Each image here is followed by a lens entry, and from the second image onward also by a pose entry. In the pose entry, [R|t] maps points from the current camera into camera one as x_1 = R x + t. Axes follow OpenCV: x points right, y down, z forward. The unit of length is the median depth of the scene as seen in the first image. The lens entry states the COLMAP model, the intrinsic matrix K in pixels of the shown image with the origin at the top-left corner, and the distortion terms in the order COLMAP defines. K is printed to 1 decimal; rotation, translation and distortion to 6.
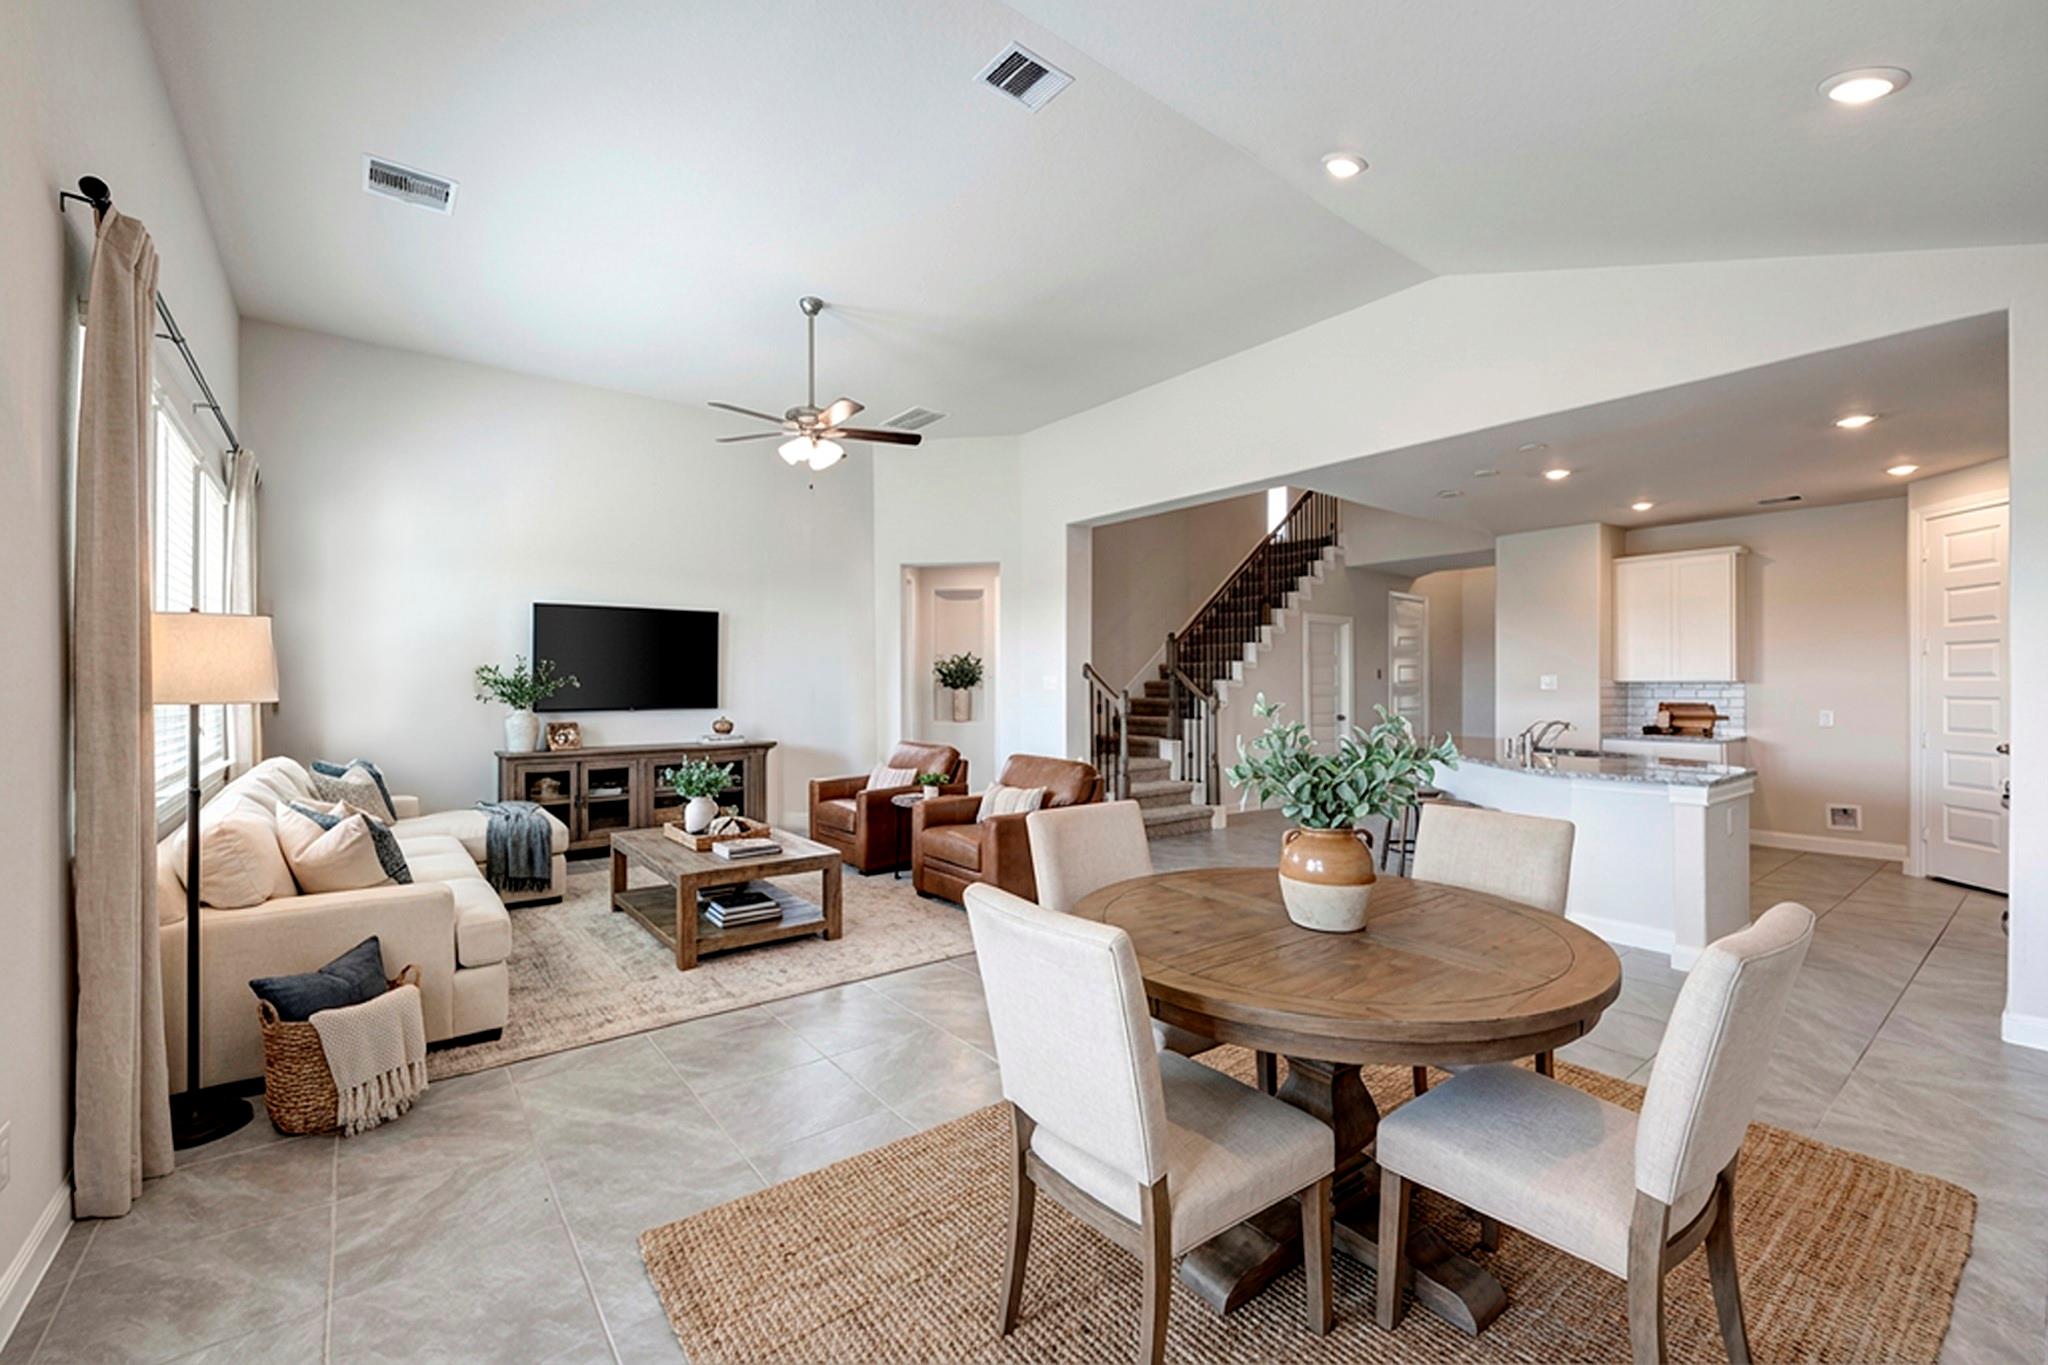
lens RADIAL K [[850.9, 0, 1024.0], [0, 850.9, 682.5], [0, 0, 1]] dist [0.000361, 0.000036]
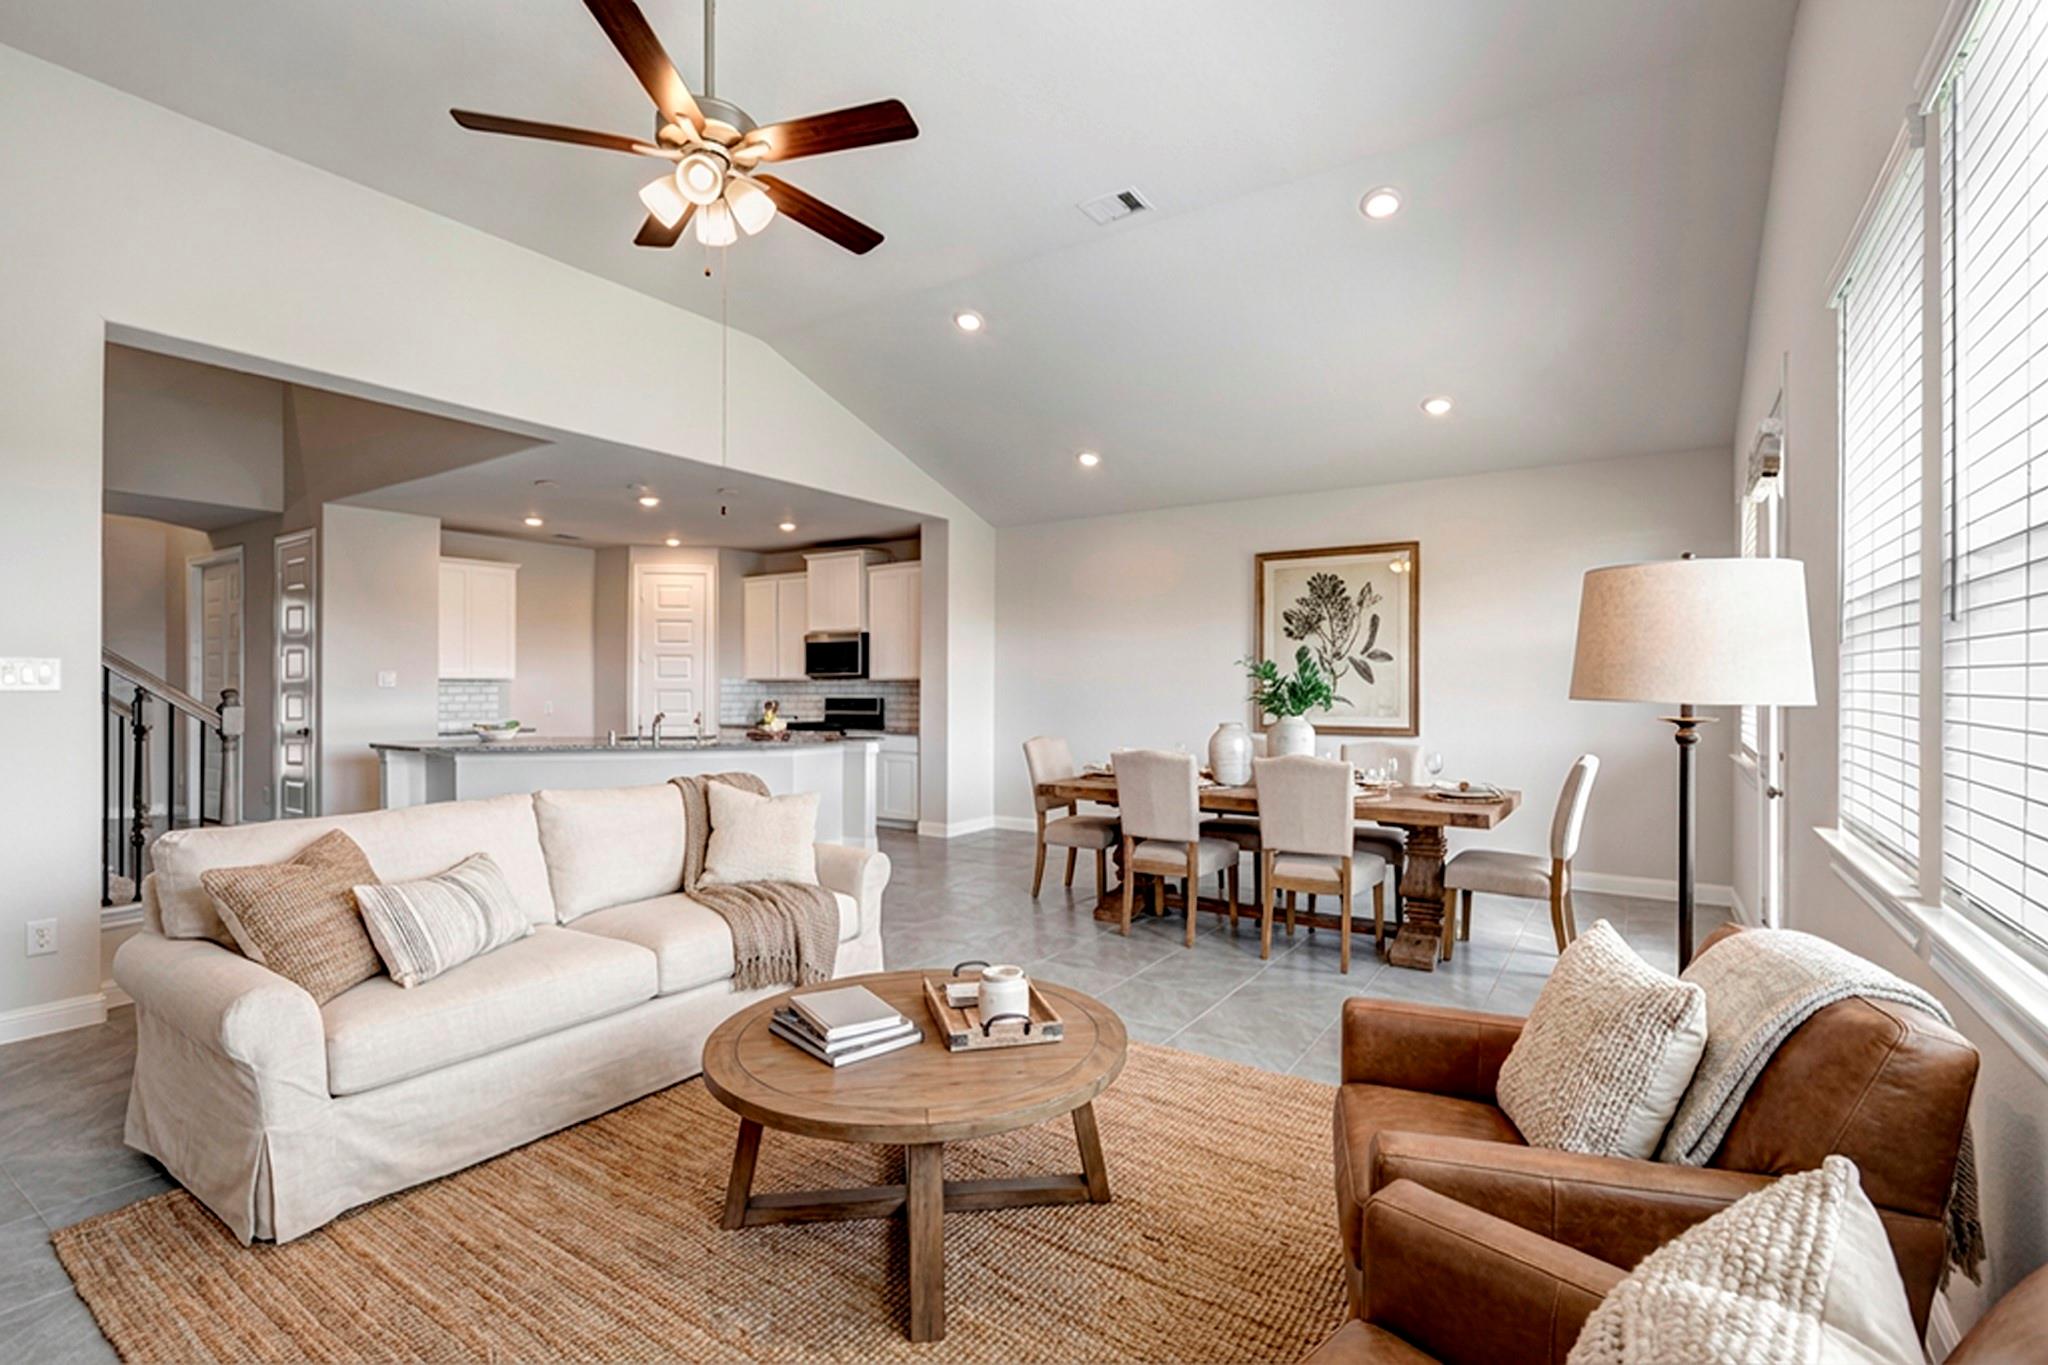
lens RADIAL K [[922.4, 0, 1024.0], [0, 922.4, 682.5], [0, 0, 1]] dist [0.001513, -0.000020]
pose [[-0.318444, 0.000116, 0.947942, -0.514040], [-0.002343, 0.999997, -0.000909, 0.003095], [-0.947939, -0.002510, -0.318443, 0.626654]]
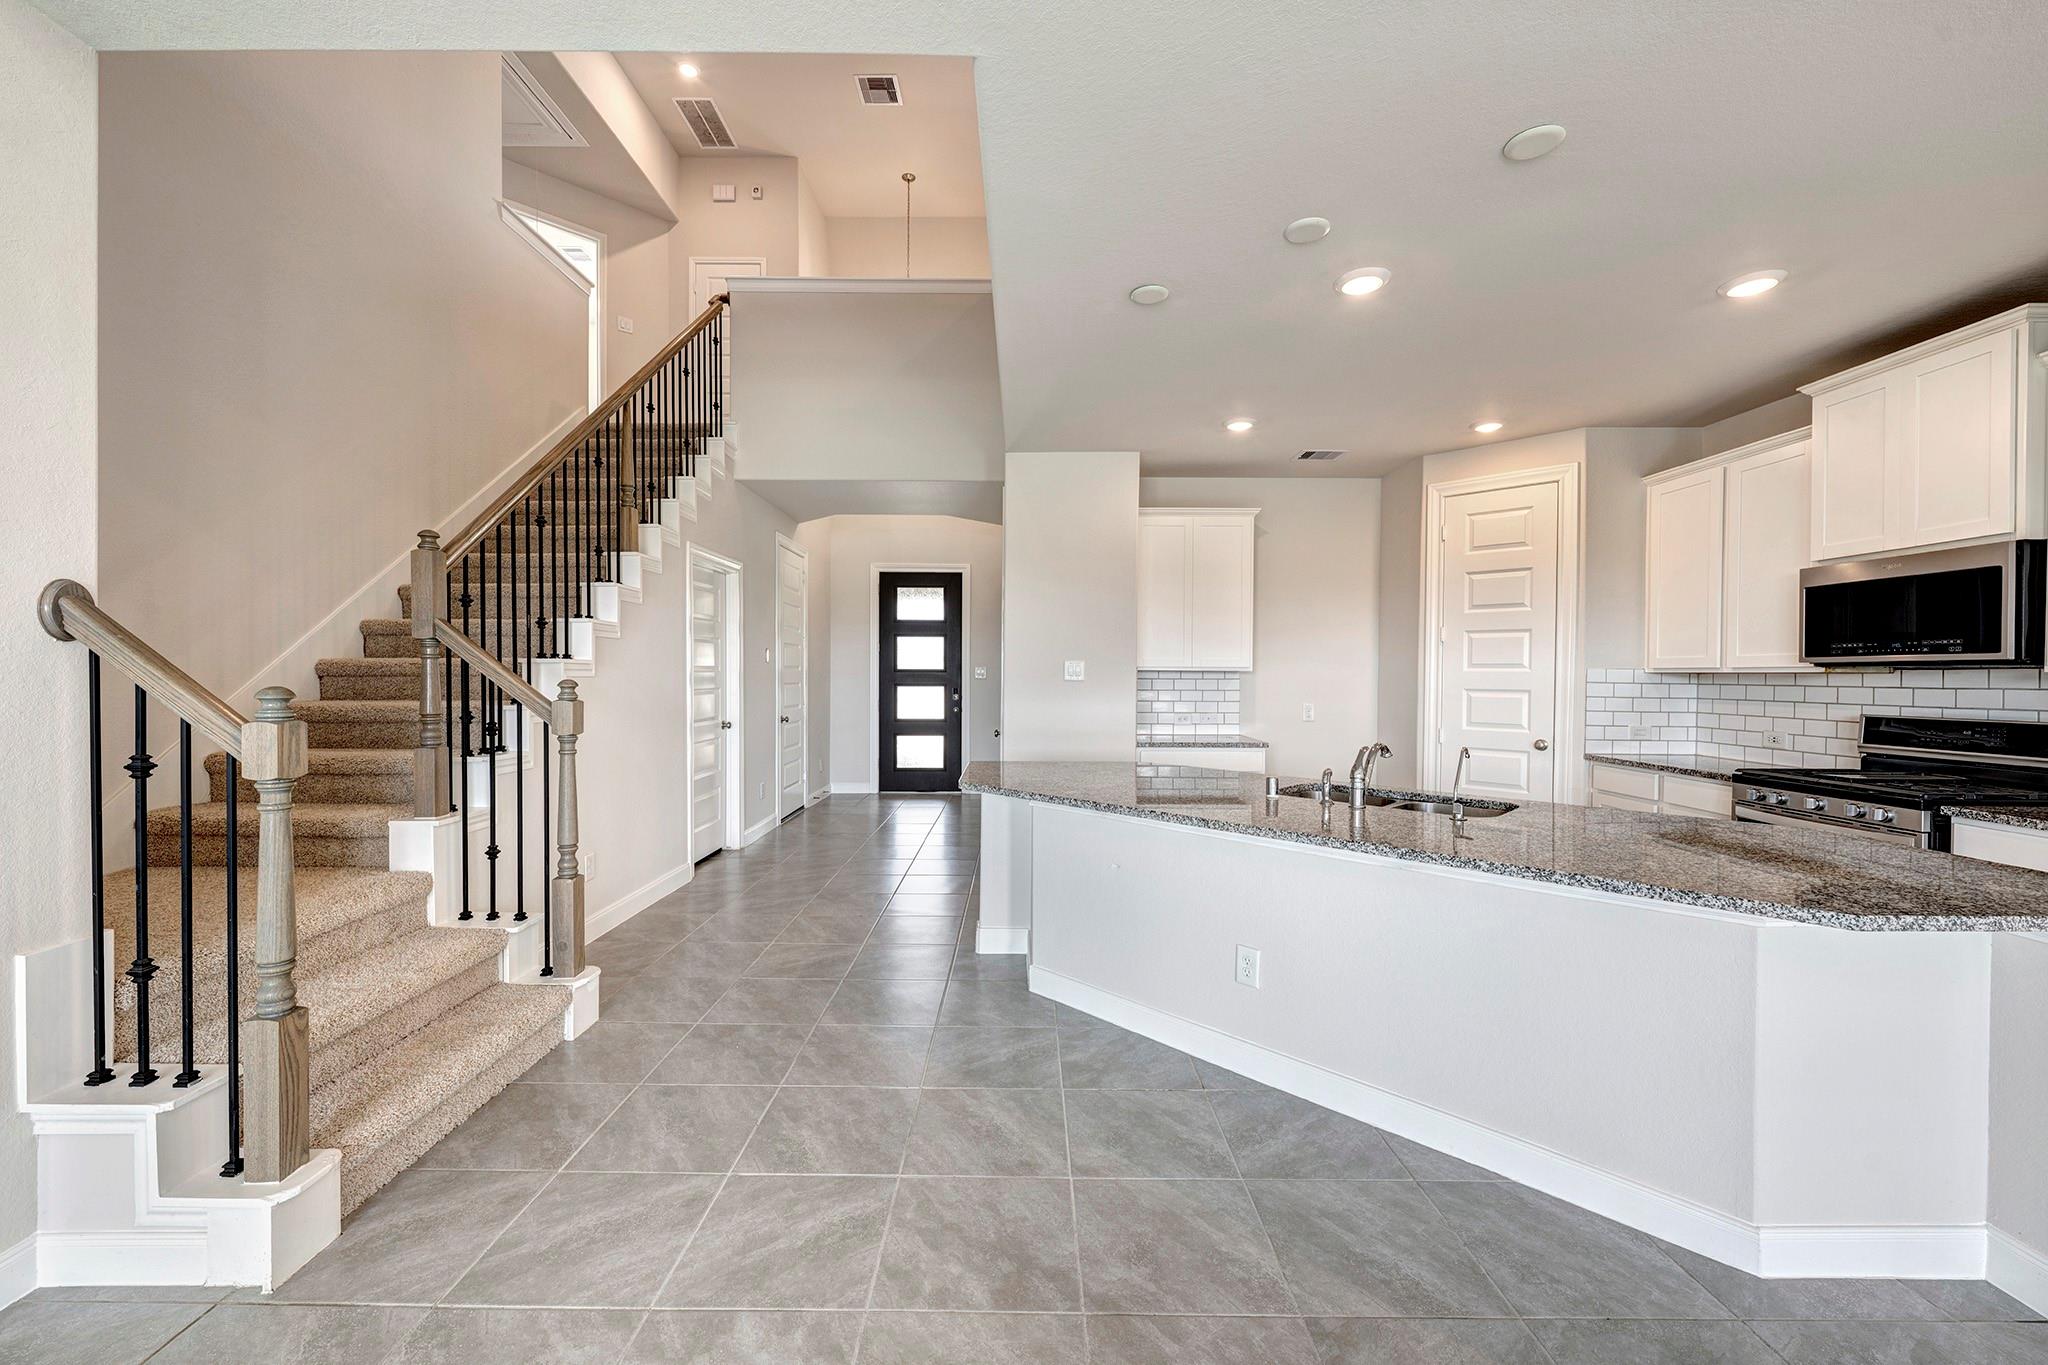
lens RADIAL K [[812.0, 0, 1024.0], [0, 812.0, 682.5], [0, 0, 1]] dist [0.002204, 0.000168]
pose [[0.613196, -0.005568, 0.789911, 0.052880], [-0.006707, 0.999902, 0.012255, 0.002663], [-0.789902, -0.012813, 0.613099, 0.581892]]
